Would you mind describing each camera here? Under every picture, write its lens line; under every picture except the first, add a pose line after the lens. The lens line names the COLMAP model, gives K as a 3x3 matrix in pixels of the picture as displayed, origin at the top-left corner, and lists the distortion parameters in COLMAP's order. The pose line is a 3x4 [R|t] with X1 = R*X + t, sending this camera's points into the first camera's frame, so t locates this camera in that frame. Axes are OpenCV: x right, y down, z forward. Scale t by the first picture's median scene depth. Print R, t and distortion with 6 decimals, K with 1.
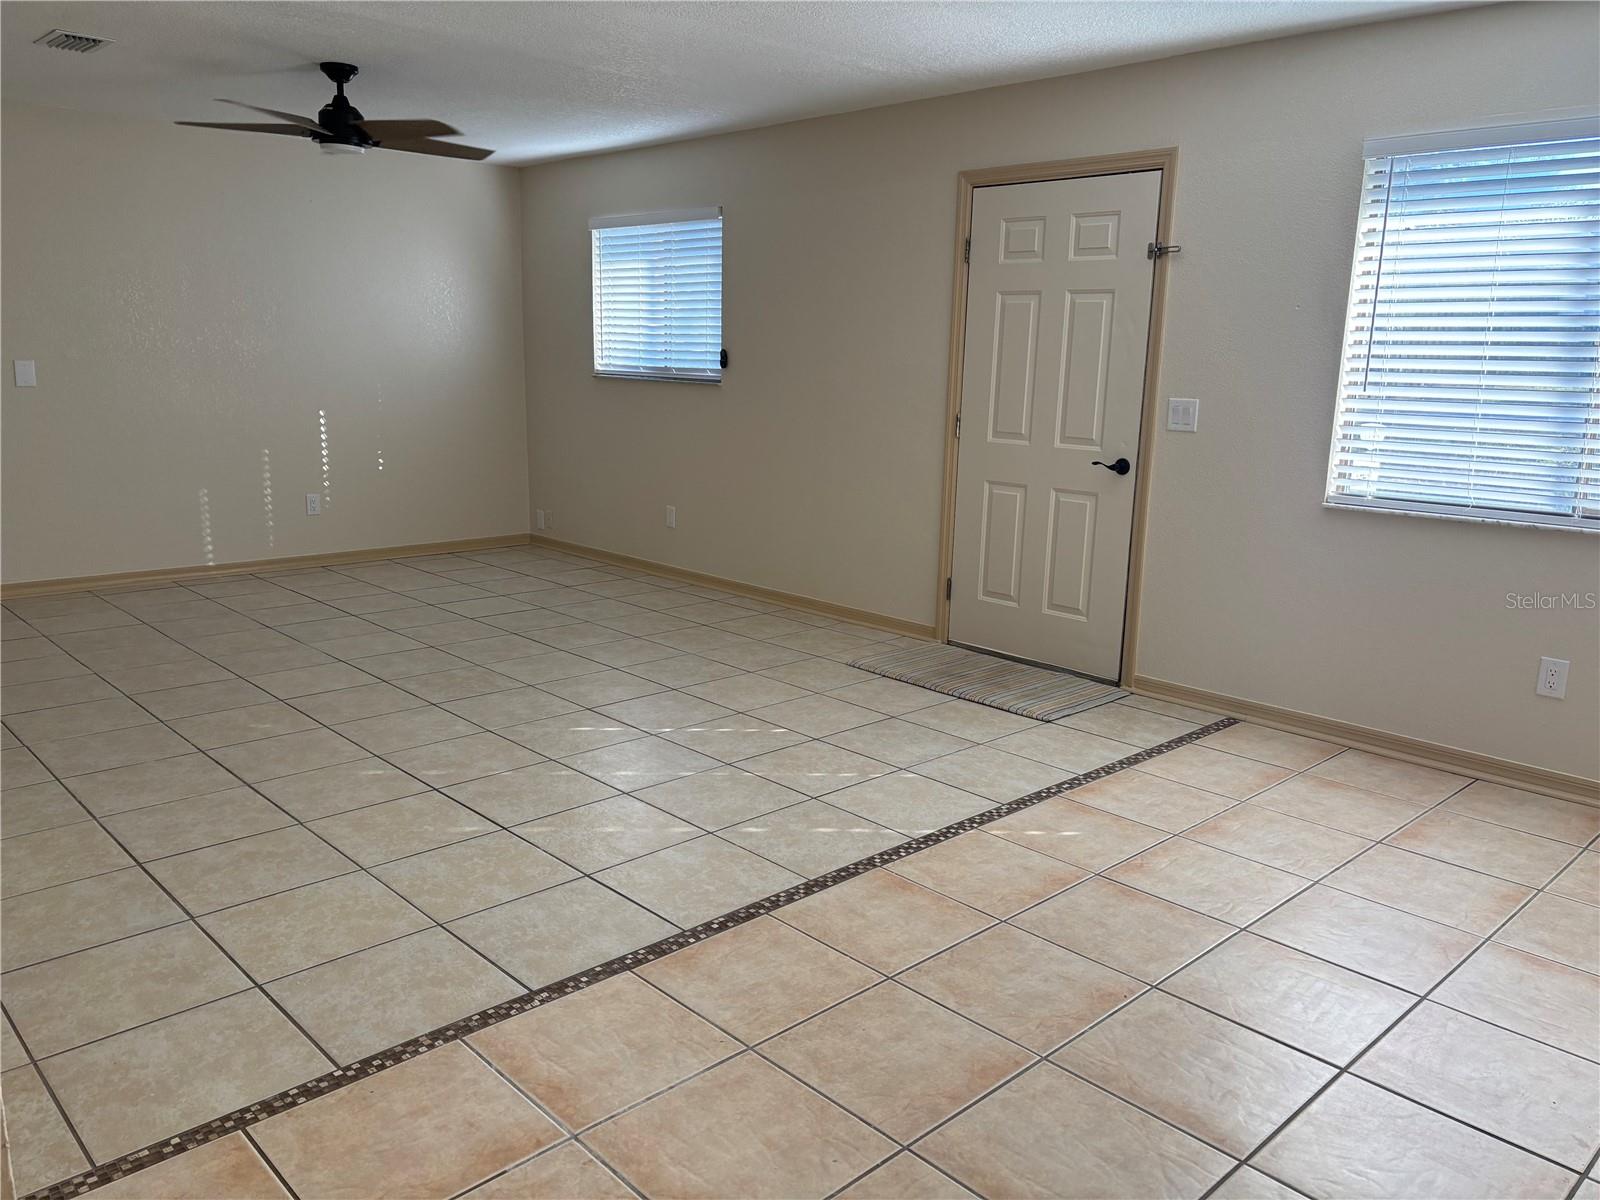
lens RADIAL K [[1210.7, 0, 808.0], [0, 1210.7, 608.6], [0, 0, 1]] dist [0.042698, -0.028030]
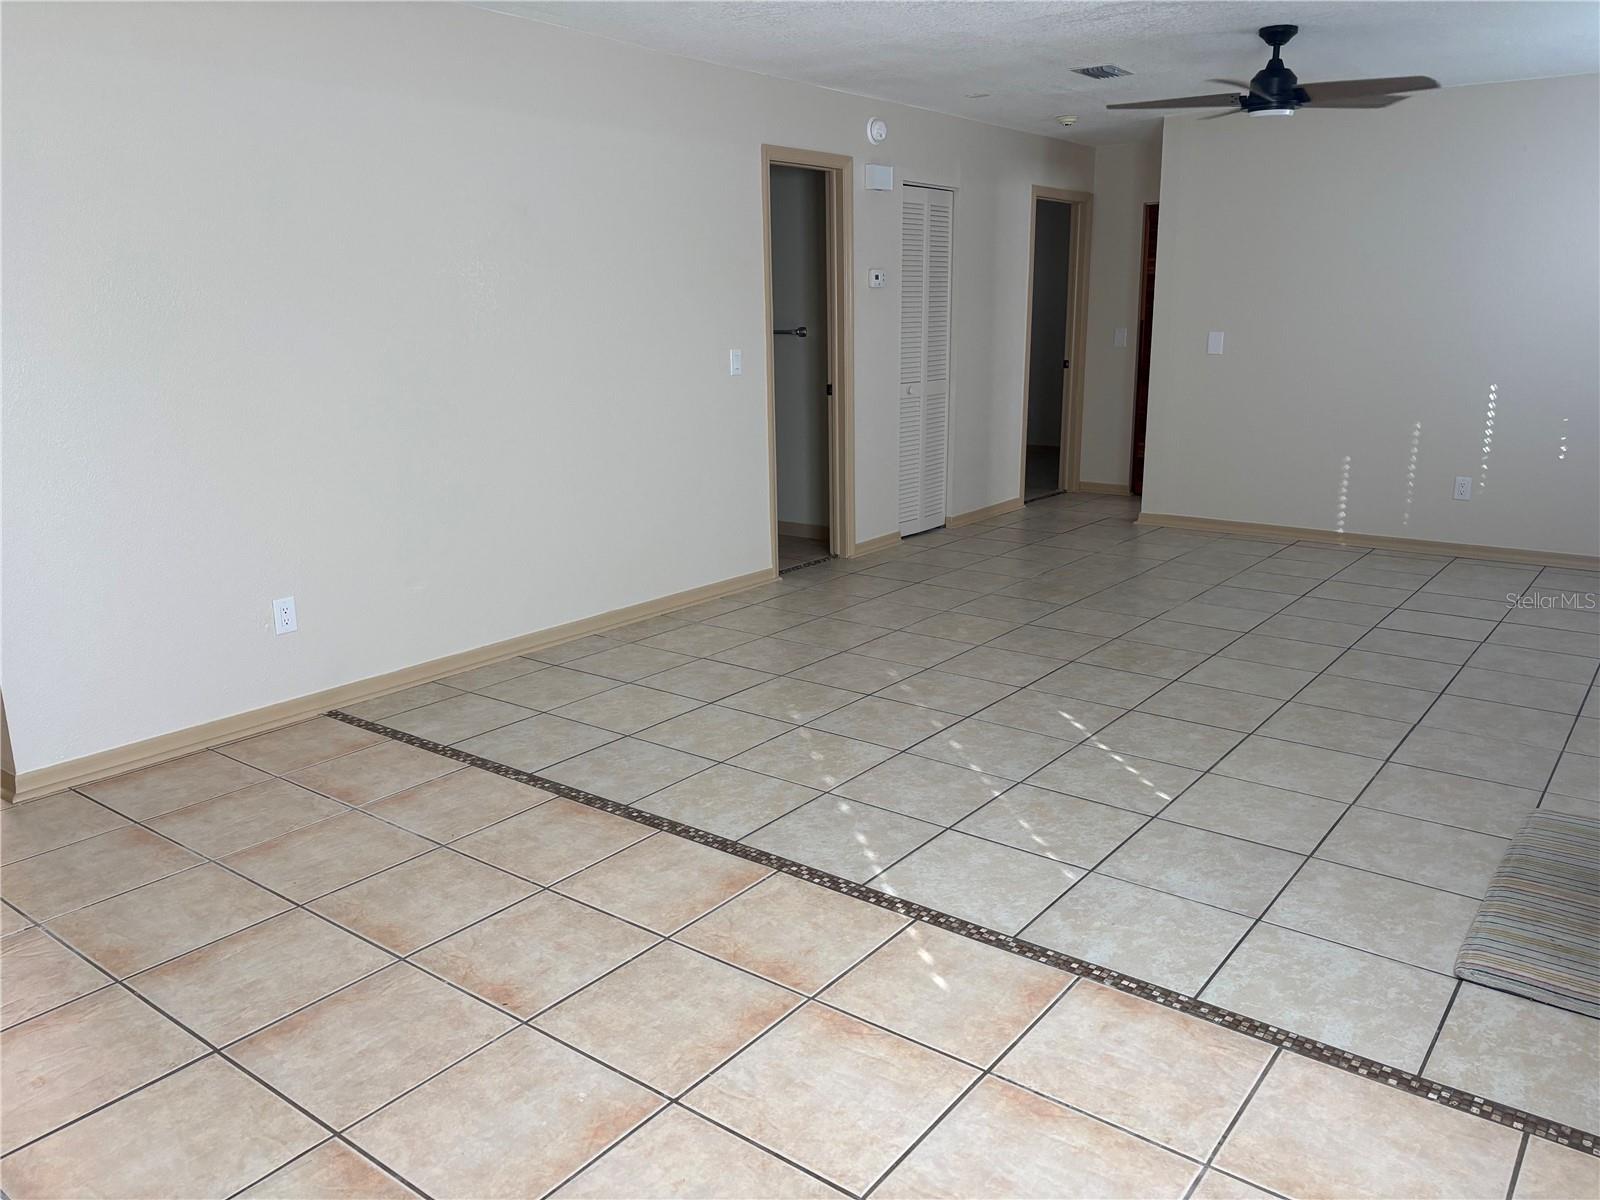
lens RADIAL K [[1210.7, 0, 794.5], [0, 1210.7, 597.1], [0, 0, 1]] dist [0.042698, -0.028030]
pose [[0.152065, 0.213261, -0.965089, 0.830822], [-0.197349, 0.963333, 0.181777, -0.149220], [0.968468, 0.162817, 0.188576, 0.715519]]
